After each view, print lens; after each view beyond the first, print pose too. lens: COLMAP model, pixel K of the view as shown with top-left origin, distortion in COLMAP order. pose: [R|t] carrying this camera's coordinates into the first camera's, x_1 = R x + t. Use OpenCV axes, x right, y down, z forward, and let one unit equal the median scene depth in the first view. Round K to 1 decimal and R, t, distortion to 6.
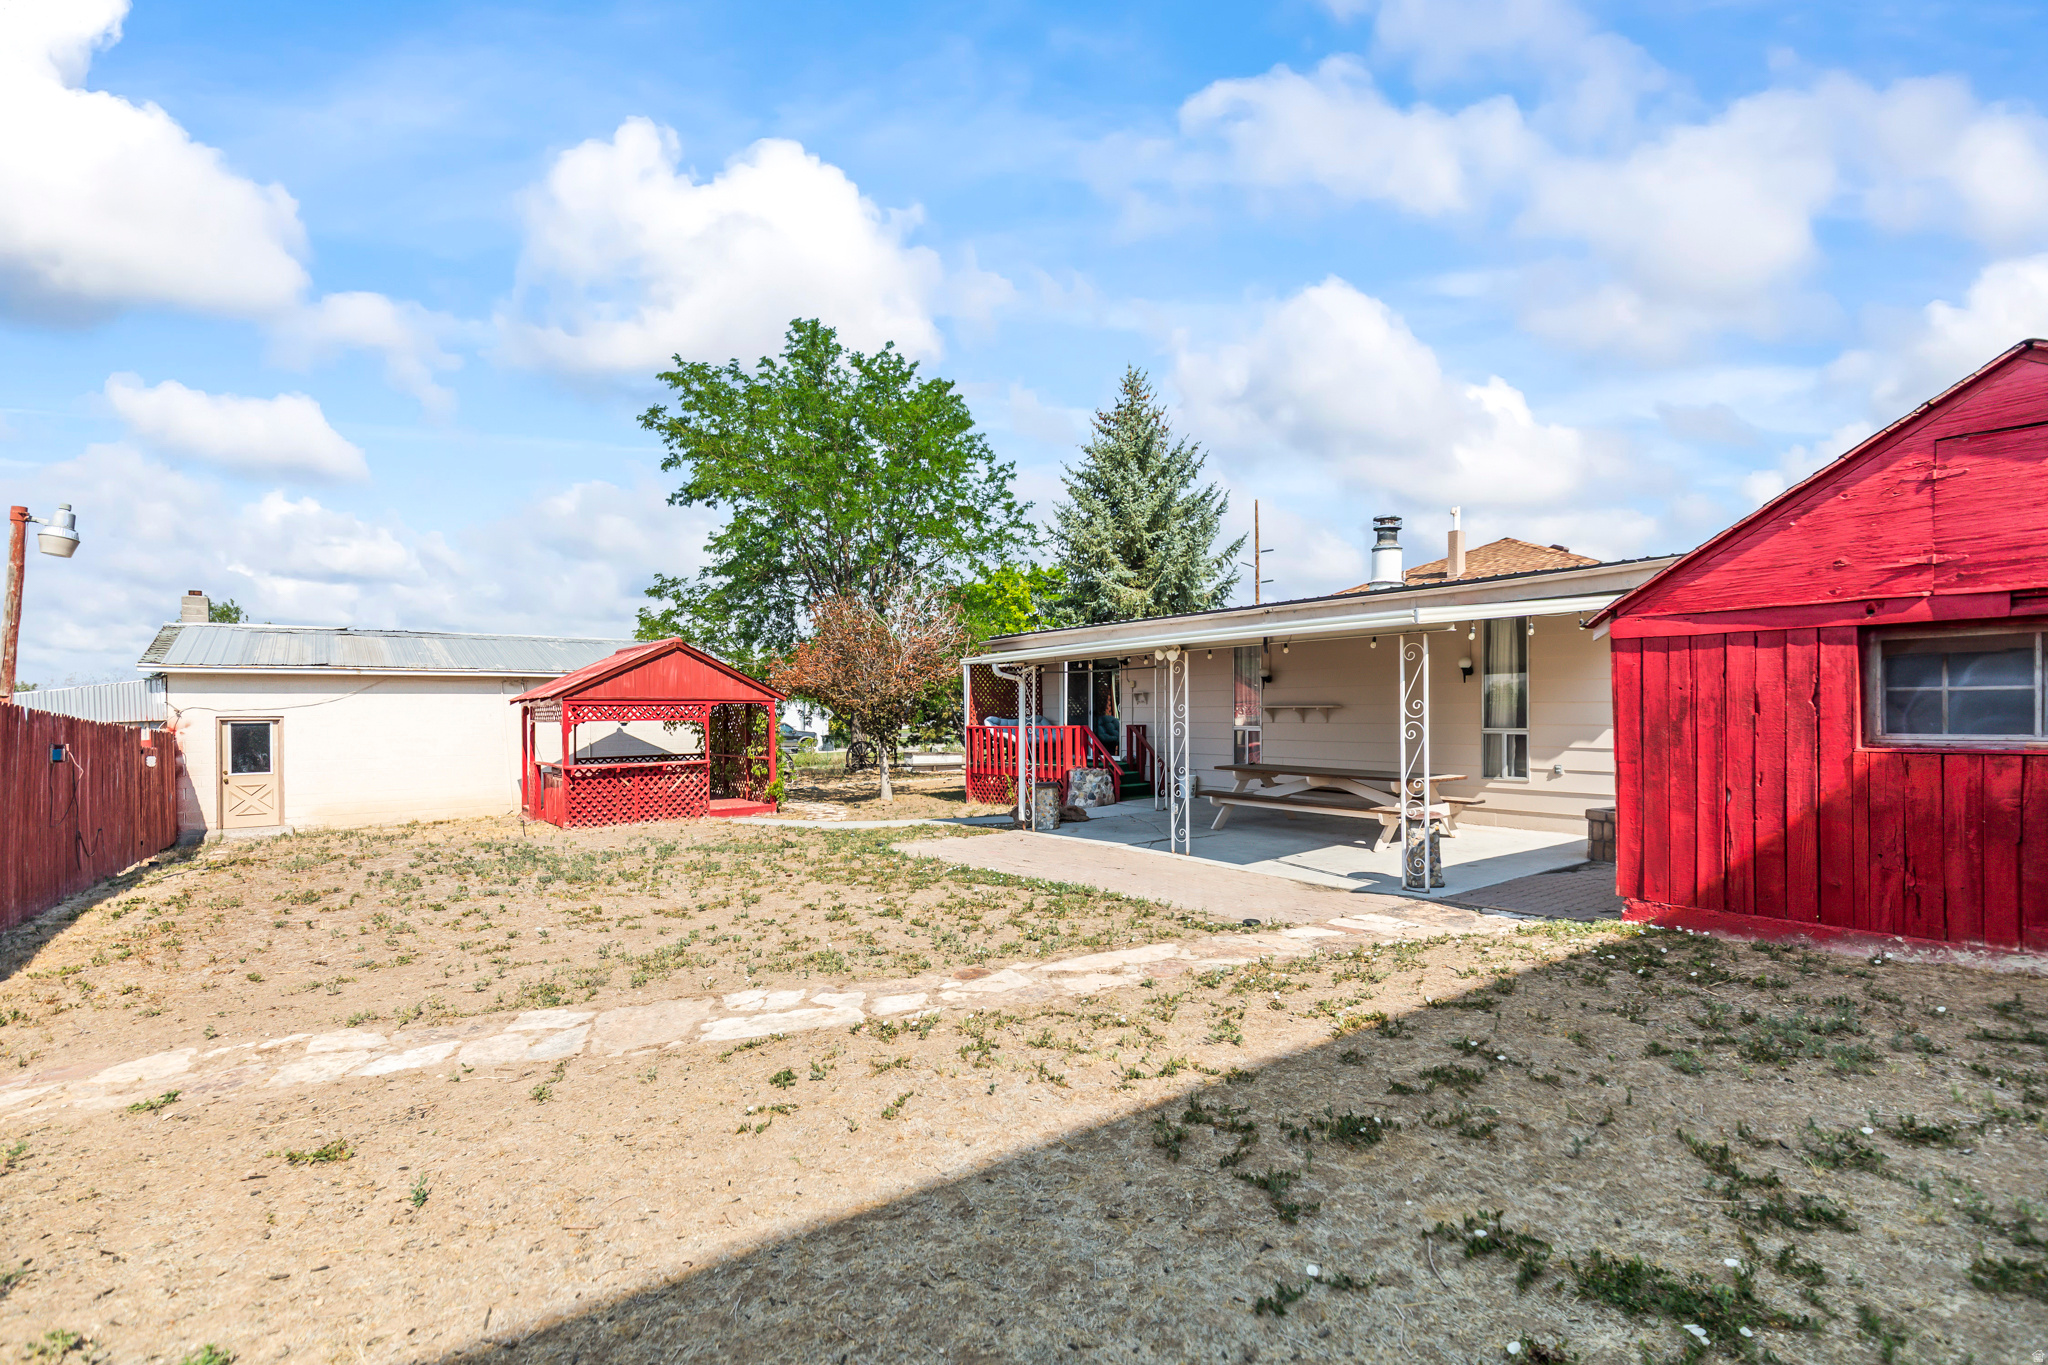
lens RADIAL K [[912.5, 0, 1032.5], [0, 912.5, 720.3], [0, 0, 1]] dist [0.004227, 0.000374]
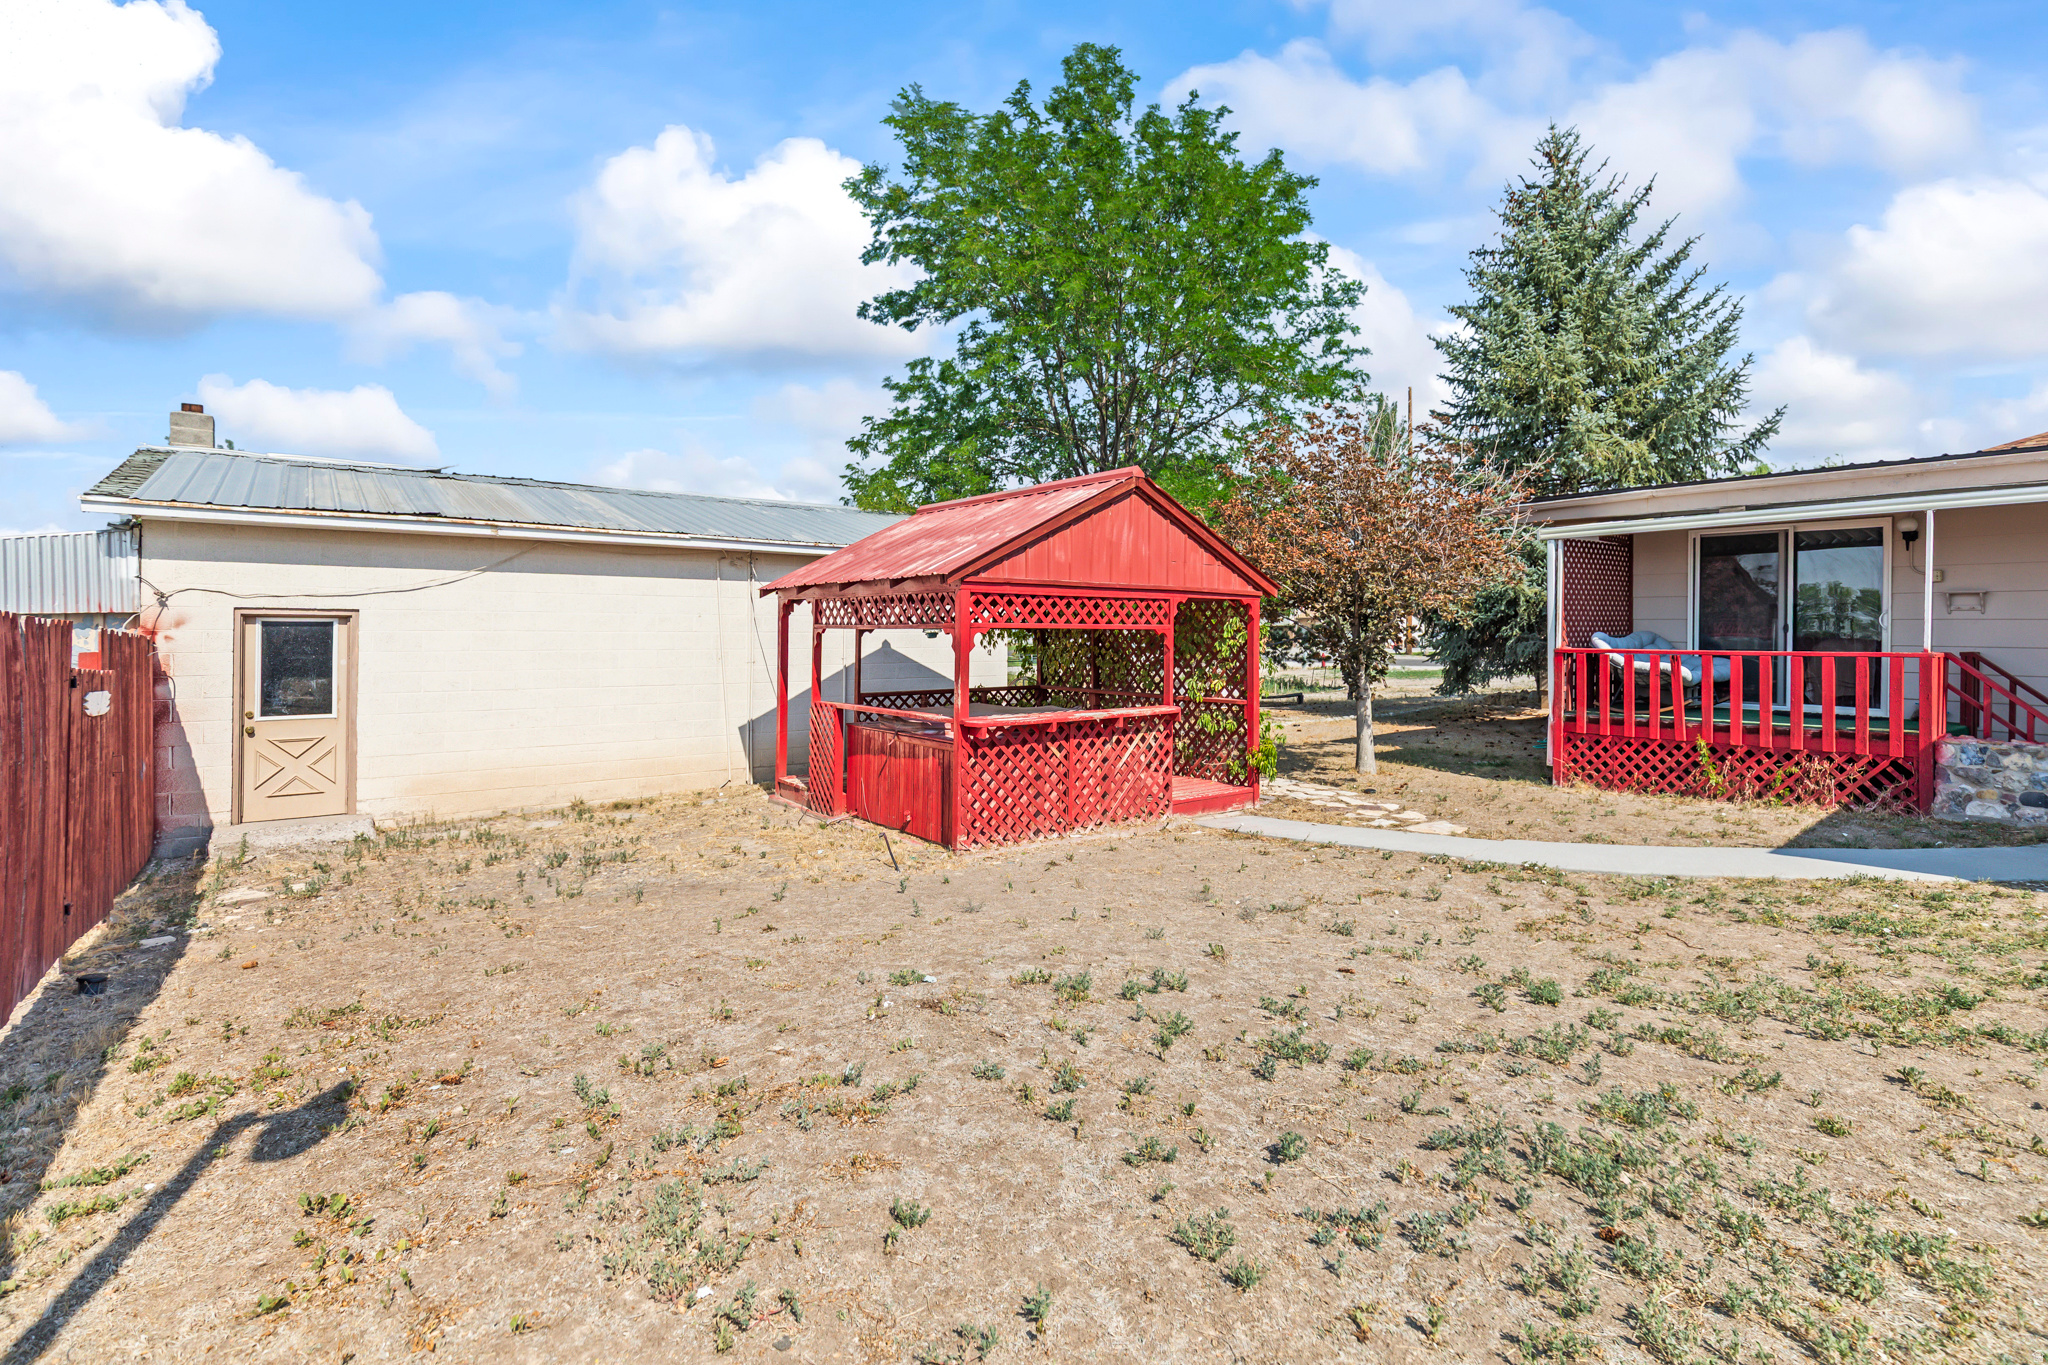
lens RADIAL K [[958.3, 0, 1061.1], [0, 958.3, 632.7], [0, 0, 1]] dist [0.019000, -0.009193]
pose [[0.999864, 0.016468, -0.000124, -0.446101], [-0.016469, 0.999856, -0.004113, 0.005096], [0.000056, 0.004115, 0.999992, 0.477146]]
